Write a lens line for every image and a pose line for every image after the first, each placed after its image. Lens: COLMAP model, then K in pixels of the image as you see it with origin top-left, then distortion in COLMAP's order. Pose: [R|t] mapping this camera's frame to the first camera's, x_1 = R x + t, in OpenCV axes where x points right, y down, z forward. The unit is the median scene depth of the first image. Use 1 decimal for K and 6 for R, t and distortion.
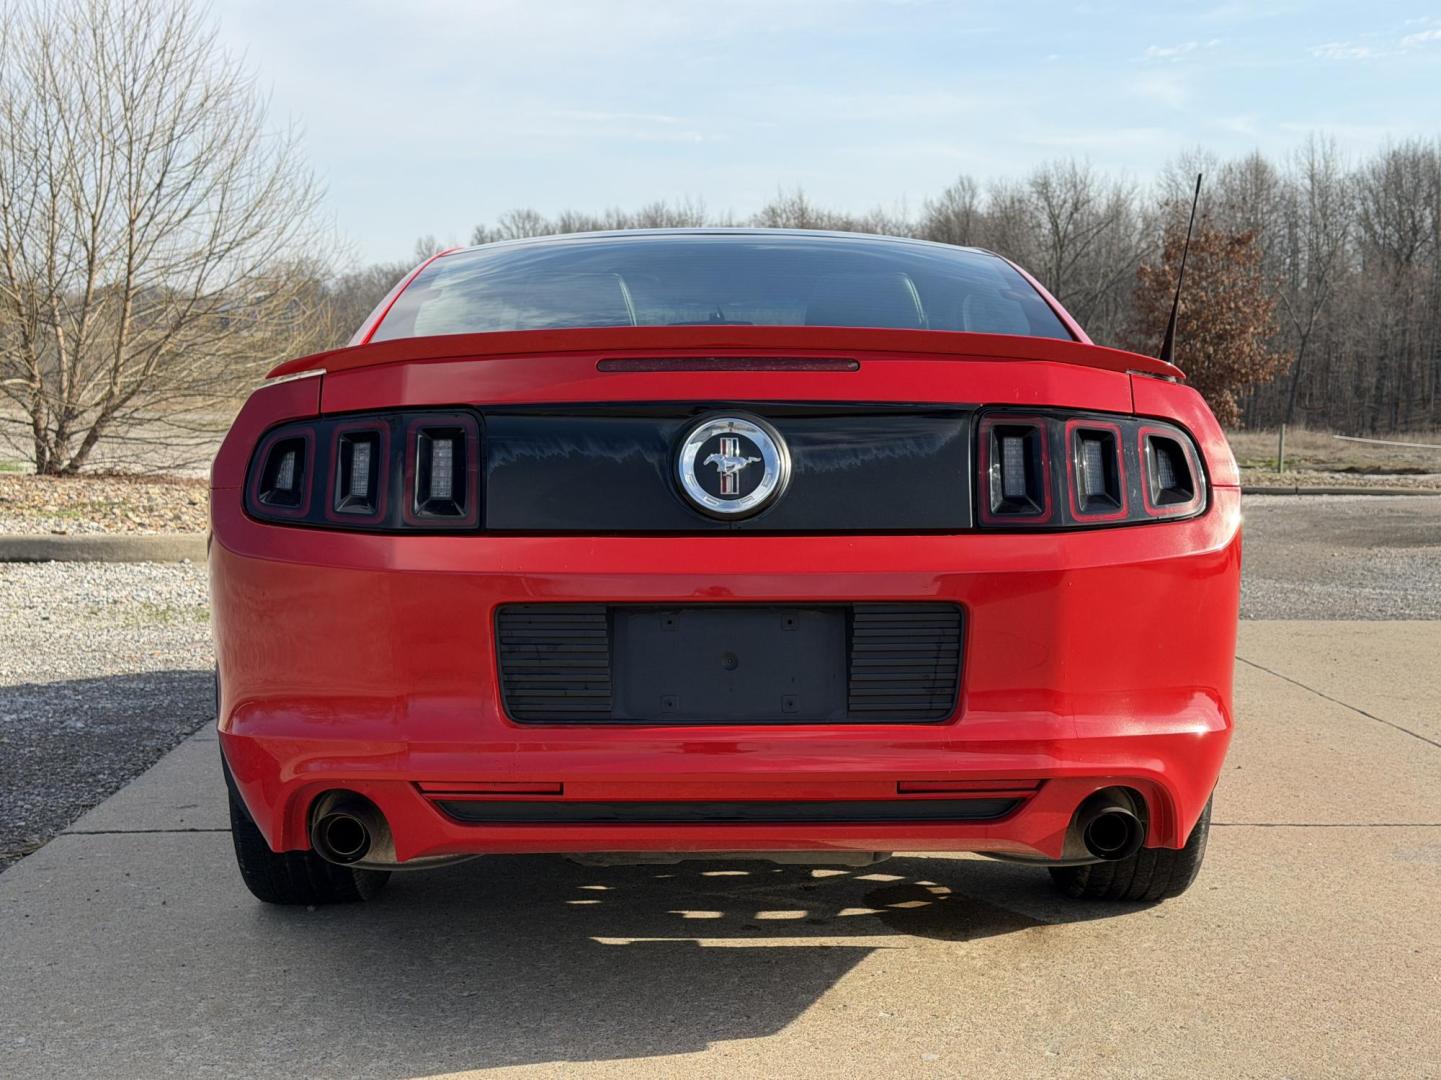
lens RADIAL K [[2043.6, 0, 723.1], [0, 2043.6, 542.1], [0, 0, 1]] dist [0.207179, -0.493974]
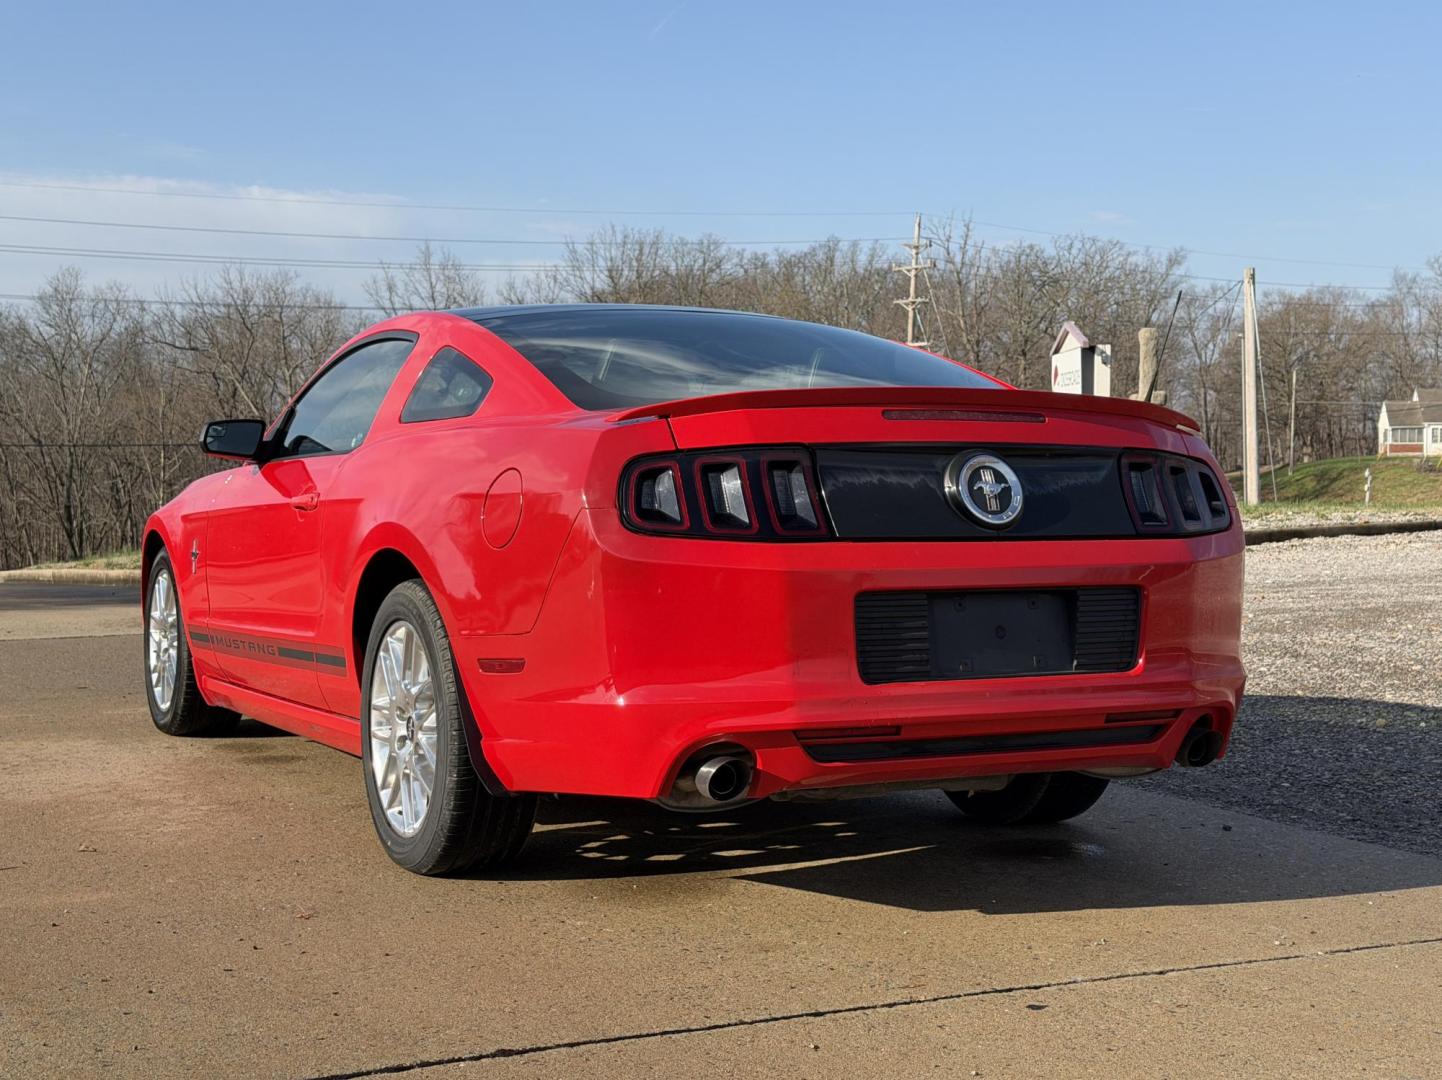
lens RADIAL K [[2045.0, 0, 723.6], [0, 2045.0, 542.1], [0, 0, 1]] dist [0.207179, -0.493974]
pose [[0.889037, -0.006516, 0.457788, -0.417086], [0.020928, 0.999432, -0.026417, 0.016042], [-0.457356, 0.033066, 0.888669, -0.073449]]
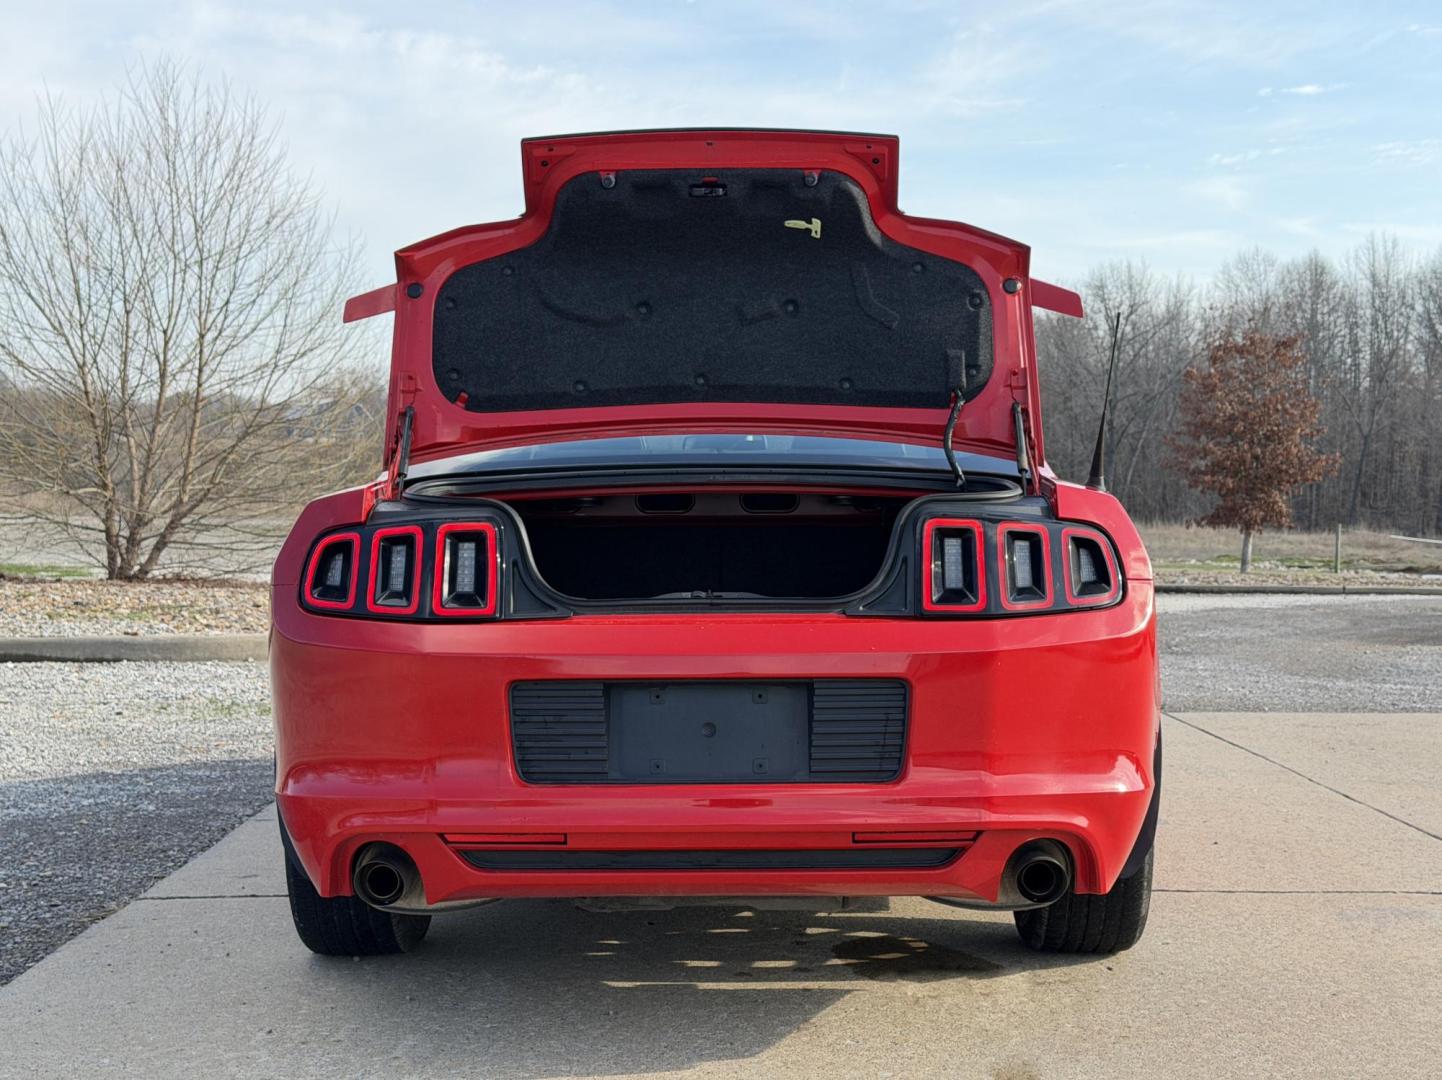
lens RADIAL K [[2045.0, 0, 723.6], [0, 2045.0, 542.1], [0, 0, 1]] dist [0.207179, -0.493974]
pose [[0.999576, -0.004999, -0.028686, 0.024276], [0.003568, 0.998757, -0.049710, 0.004869], [0.028899, 0.049586, 0.998352, -0.093916]]
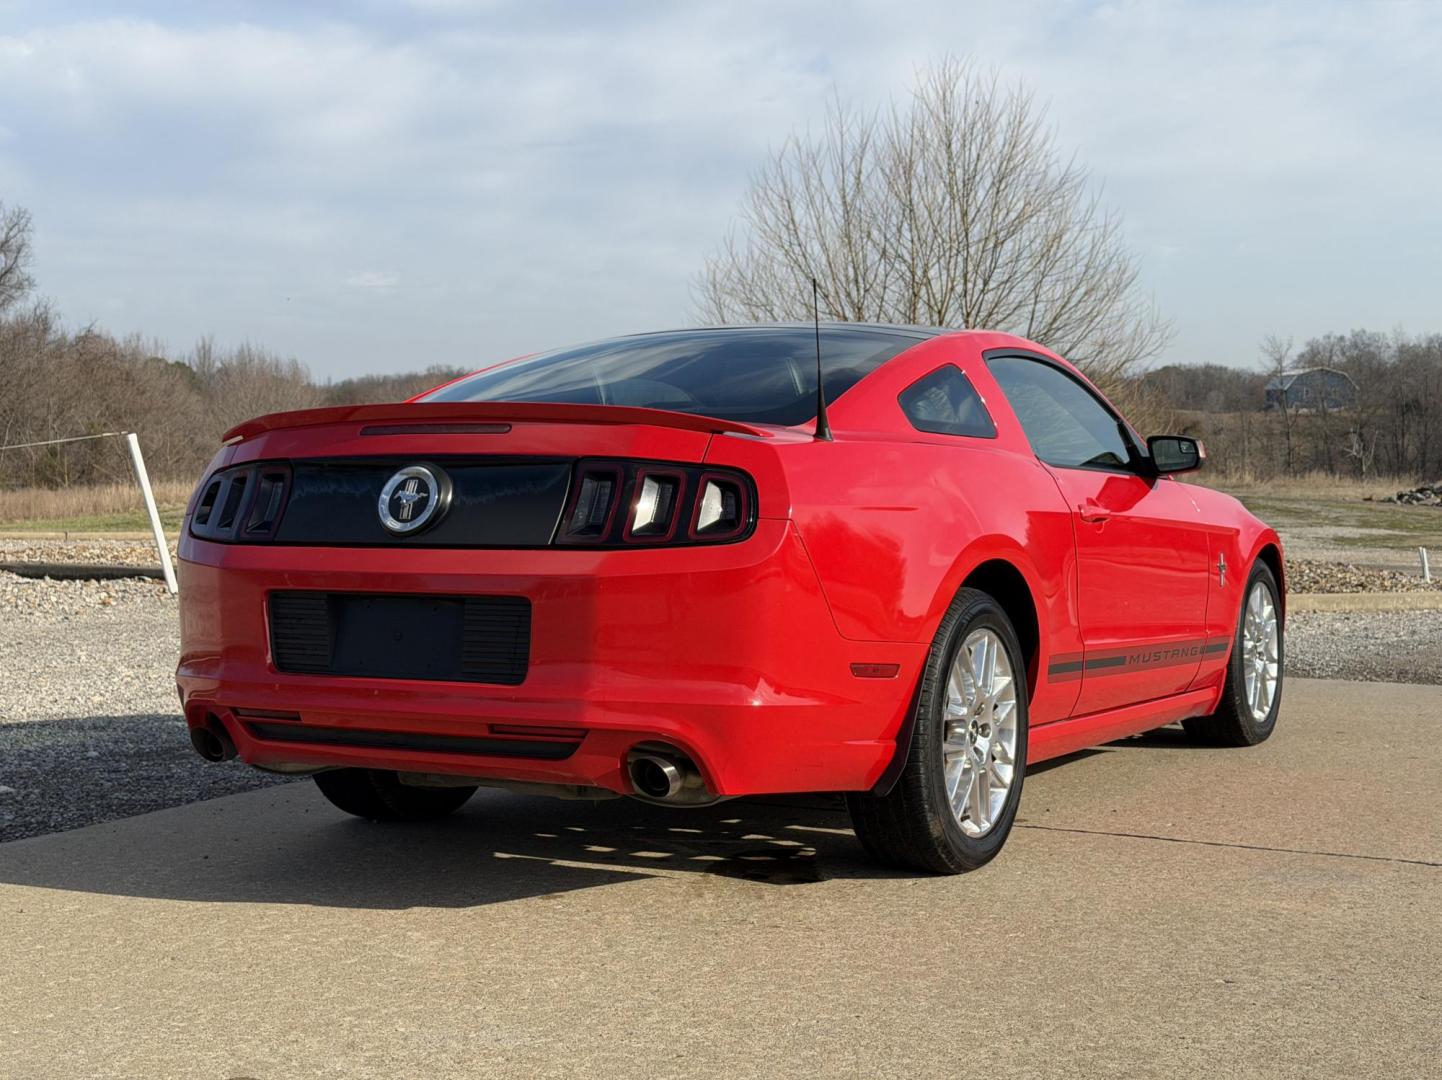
lens RADIAL K [[2045.0, 0, 723.6], [0, 2045.0, 542.1], [0, 0, 1]] dist [0.207179, -0.493974]
pose [[0.877243, 0.015447, -0.479799, 0.472432], [-0.033673, 0.999000, -0.029404, 0.014746], [0.478865, 0.041951, 0.876886, -0.083795]]
